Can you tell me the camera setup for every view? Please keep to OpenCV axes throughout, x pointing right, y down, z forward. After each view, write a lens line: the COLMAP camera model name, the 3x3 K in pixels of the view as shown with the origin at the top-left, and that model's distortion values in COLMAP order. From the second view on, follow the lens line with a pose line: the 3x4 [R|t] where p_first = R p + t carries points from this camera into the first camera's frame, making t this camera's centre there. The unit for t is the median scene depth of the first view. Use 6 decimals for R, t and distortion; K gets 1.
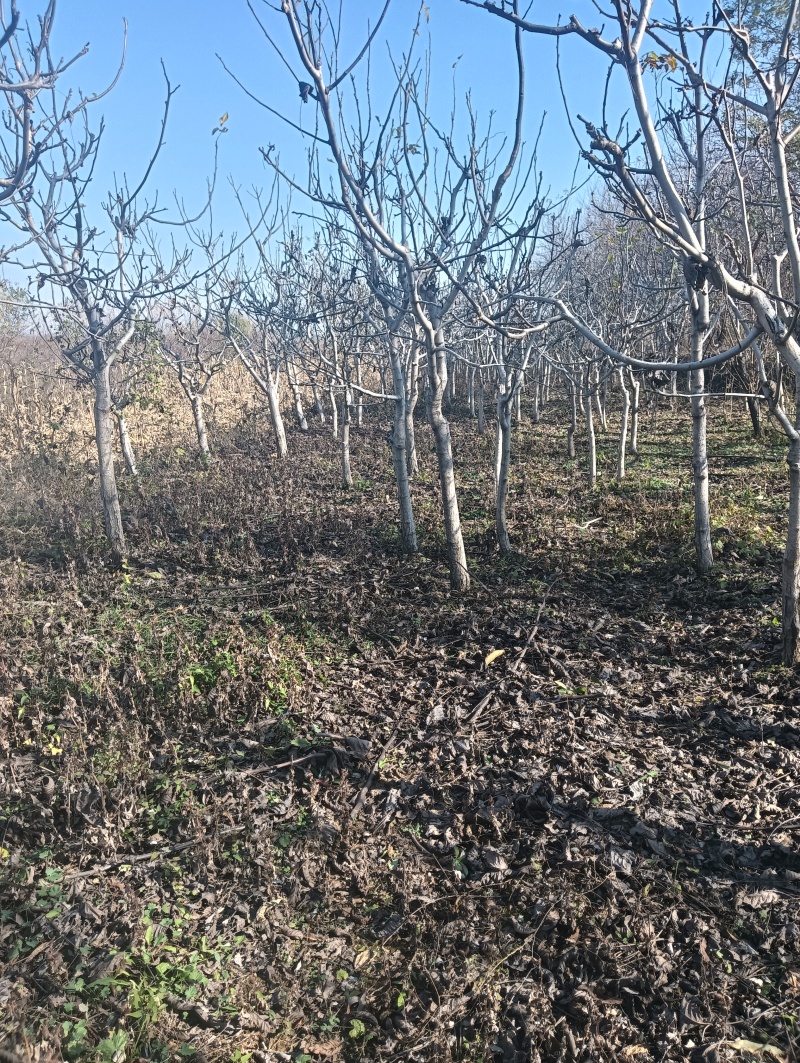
lens RADIAL K [[417.7, 0, 400.0], [0, 417.7, 531.5], [0, 0, 1]] dist [-0.060842, 0.006300]
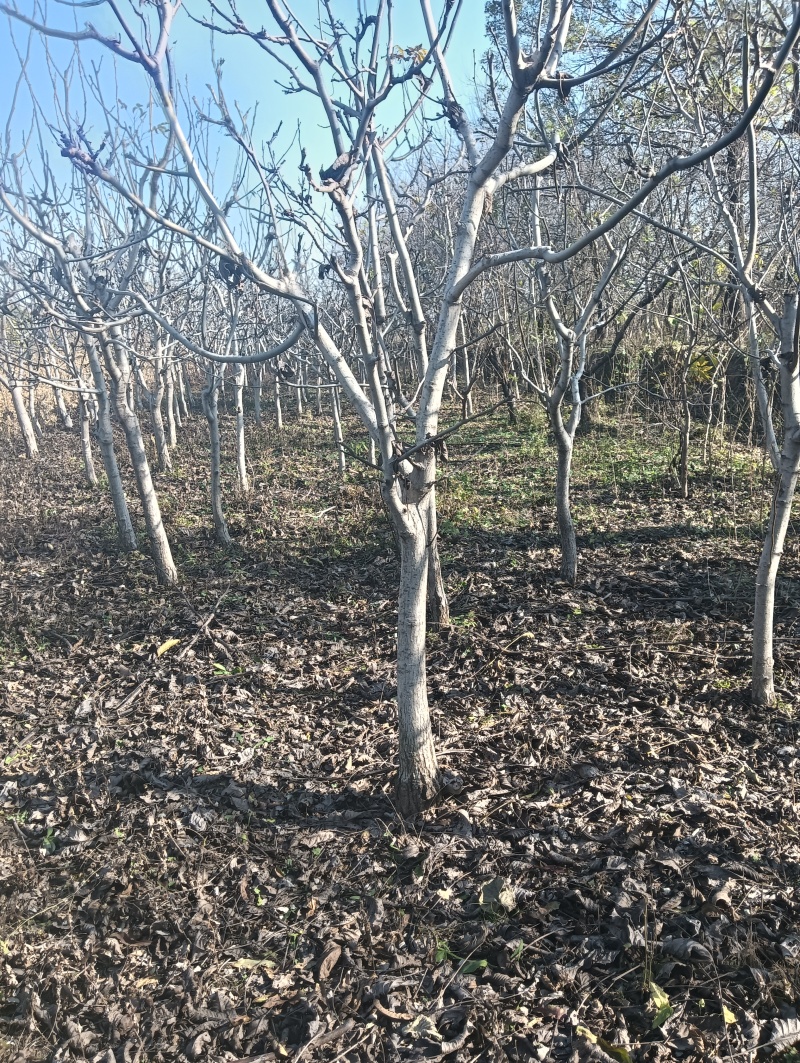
lens RADIAL K [[439.7, 0, 399.3], [0, 439.7, 541.2], [0, 0, 1]] dist [-0.048839, 0.001041]
pose [[0.974533, -0.056501, 0.217010, 0.680100], [0.051894, 0.998291, 0.026877, 0.055542], [-0.218158, -0.014931, 0.975799, -0.185821]]
